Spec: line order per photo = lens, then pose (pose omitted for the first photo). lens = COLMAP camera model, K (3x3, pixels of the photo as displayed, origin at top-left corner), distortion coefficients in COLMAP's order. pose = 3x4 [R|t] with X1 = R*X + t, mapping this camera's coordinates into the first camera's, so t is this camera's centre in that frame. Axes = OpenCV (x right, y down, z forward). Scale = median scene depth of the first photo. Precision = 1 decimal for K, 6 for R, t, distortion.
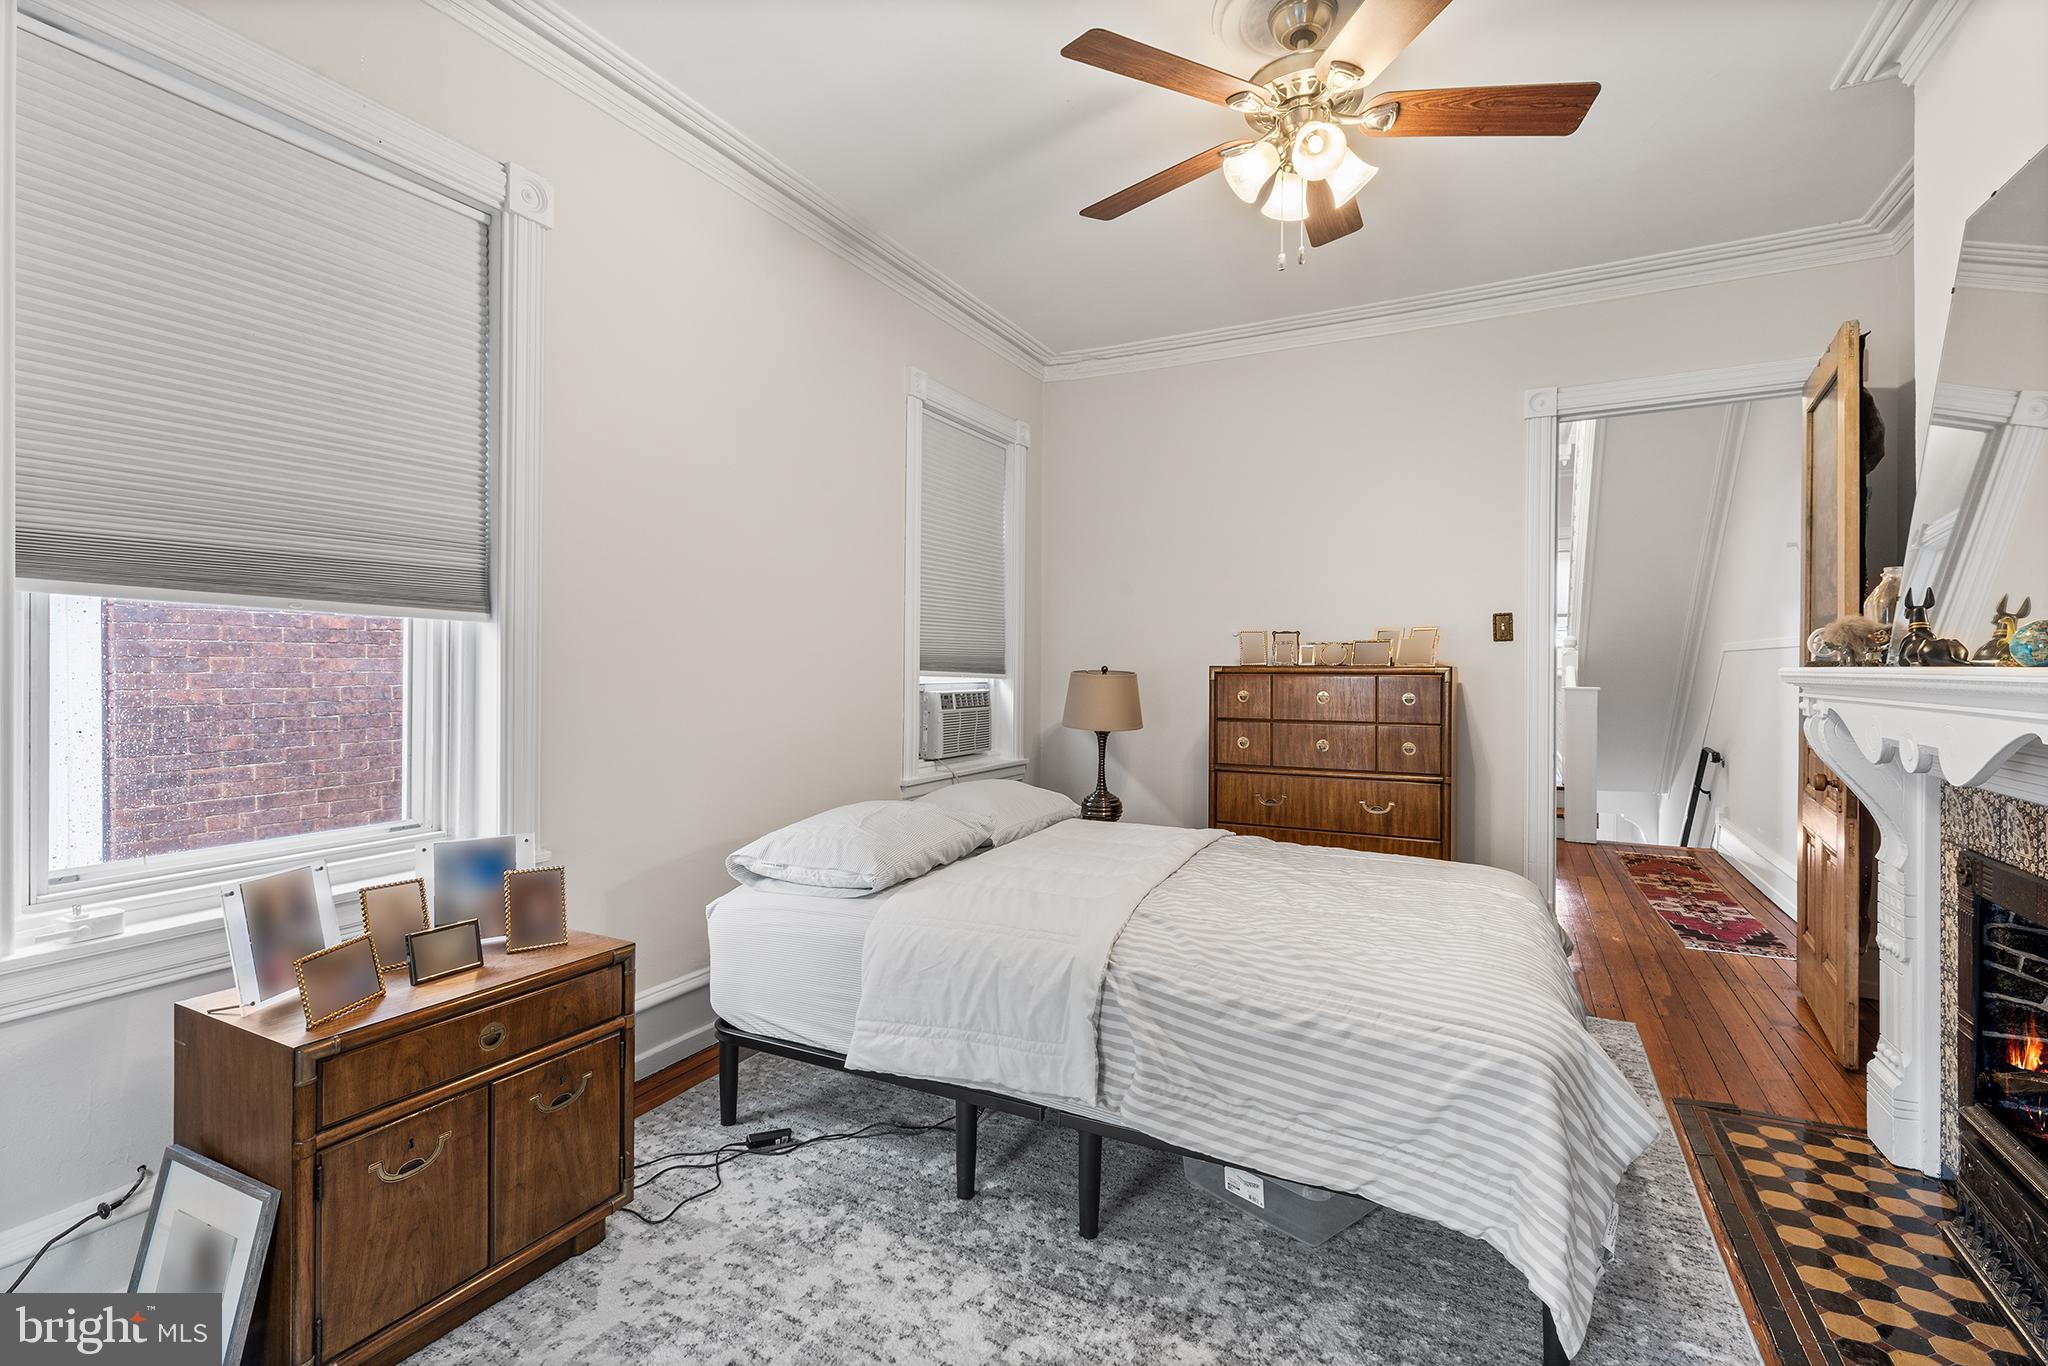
lens RADIAL K [[929.6, 0, 1024.4], [0, 929.6, 662.5], [0, 0, 1]] dist [0.000687, 0.000215]
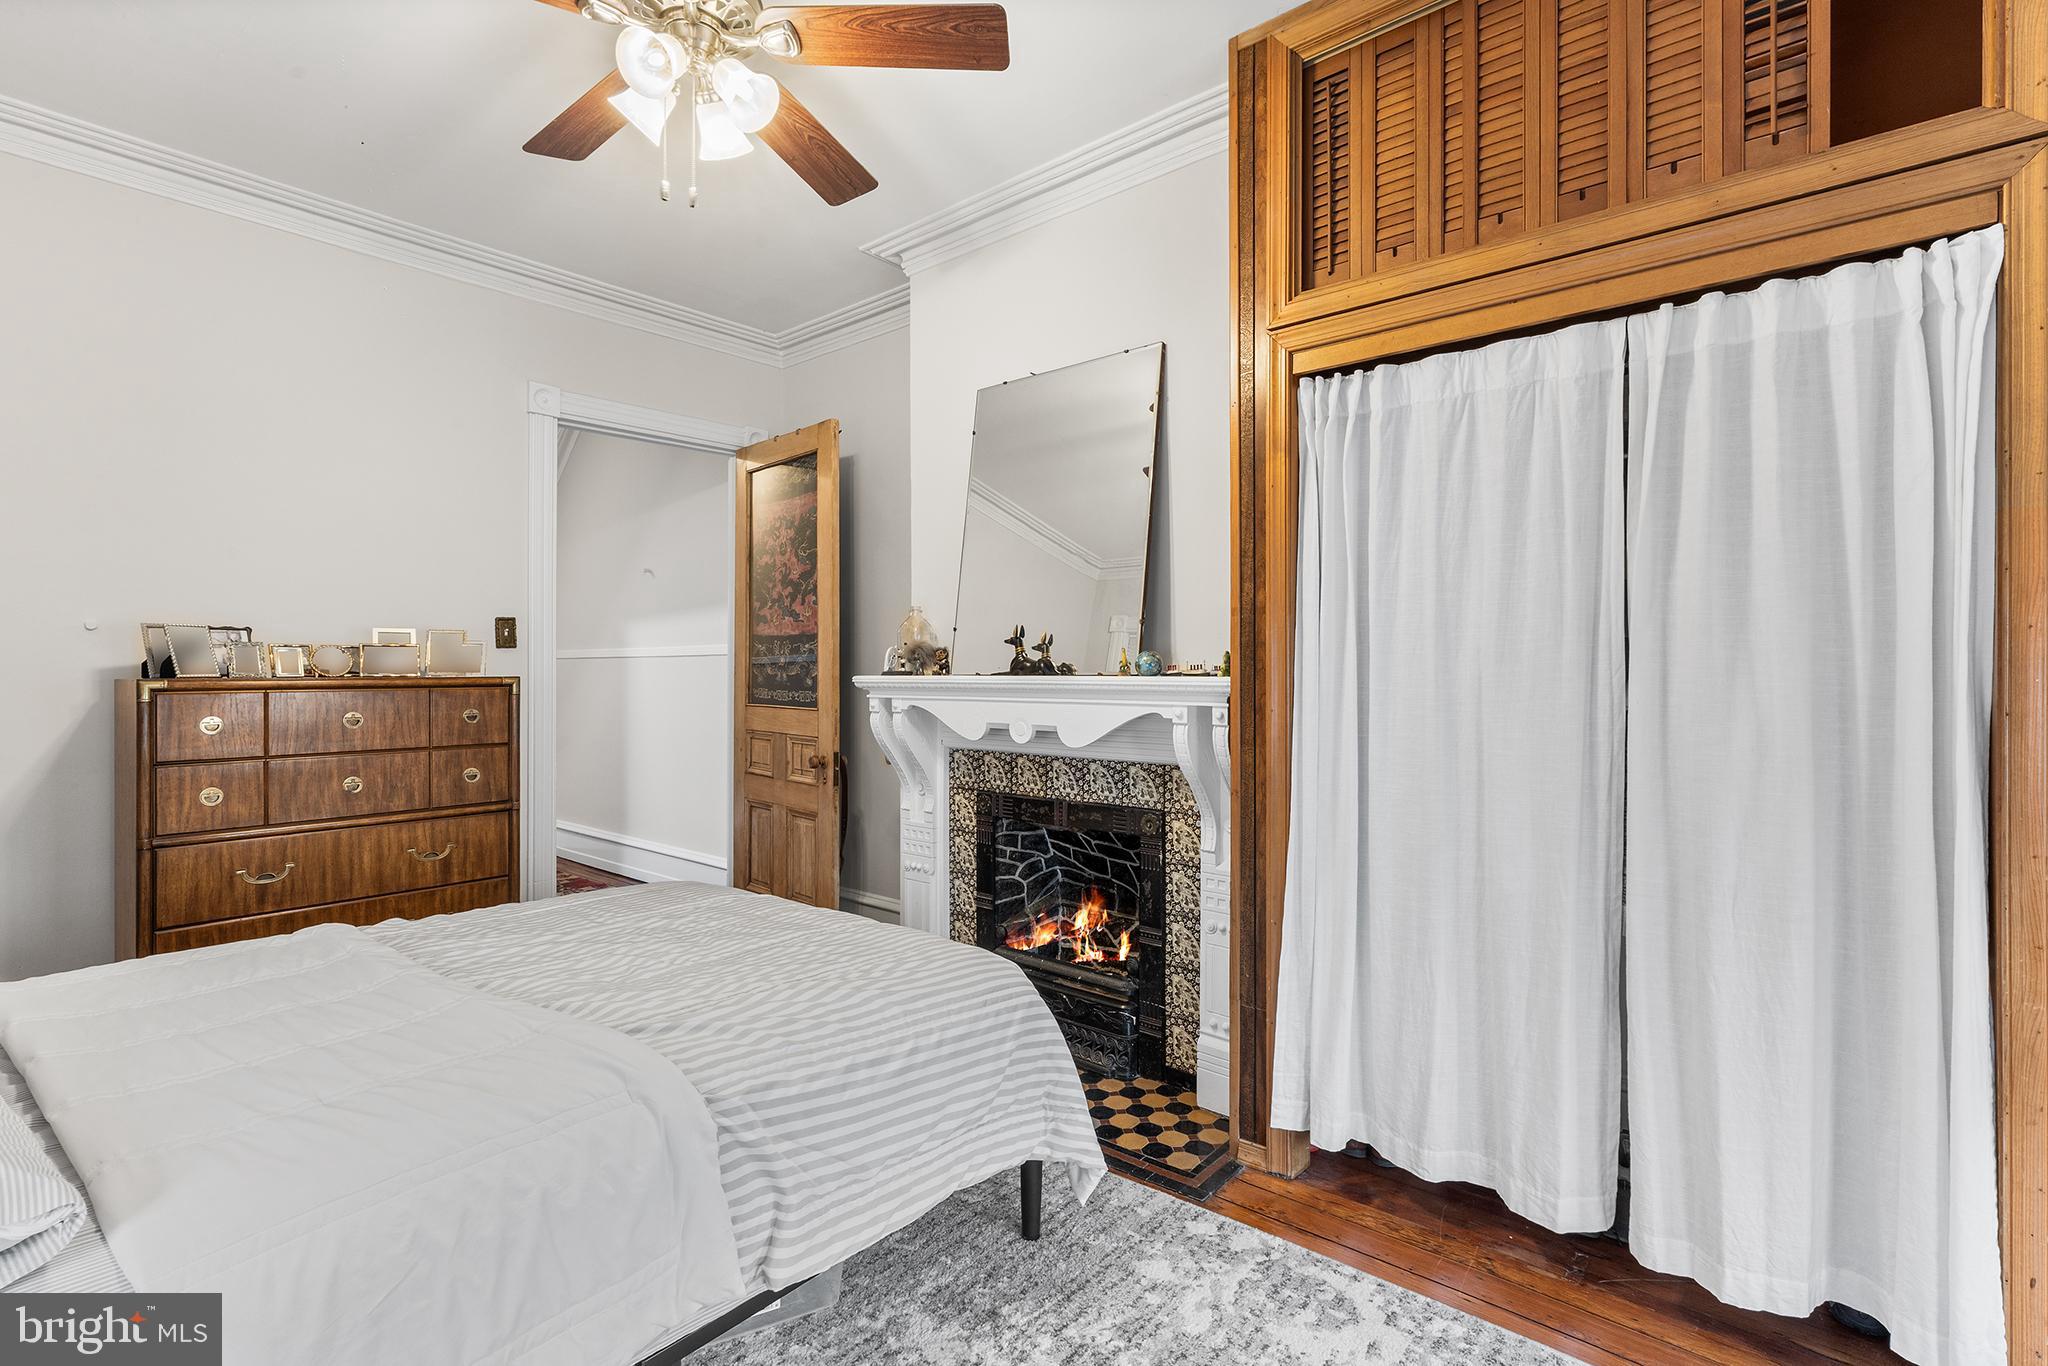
lens RADIAL K [[947.5, 0, 1021.1], [0, 947.5, 671.9], [0, 0, 1]] dist [0.000173, 0.000125]
pose [[0.232029, -0.004964, 0.972696, -0.327840], [0.000046, 0.999987, 0.005092, -0.005166], [-0.972709, -0.001137, 0.232026, 0.348004]]
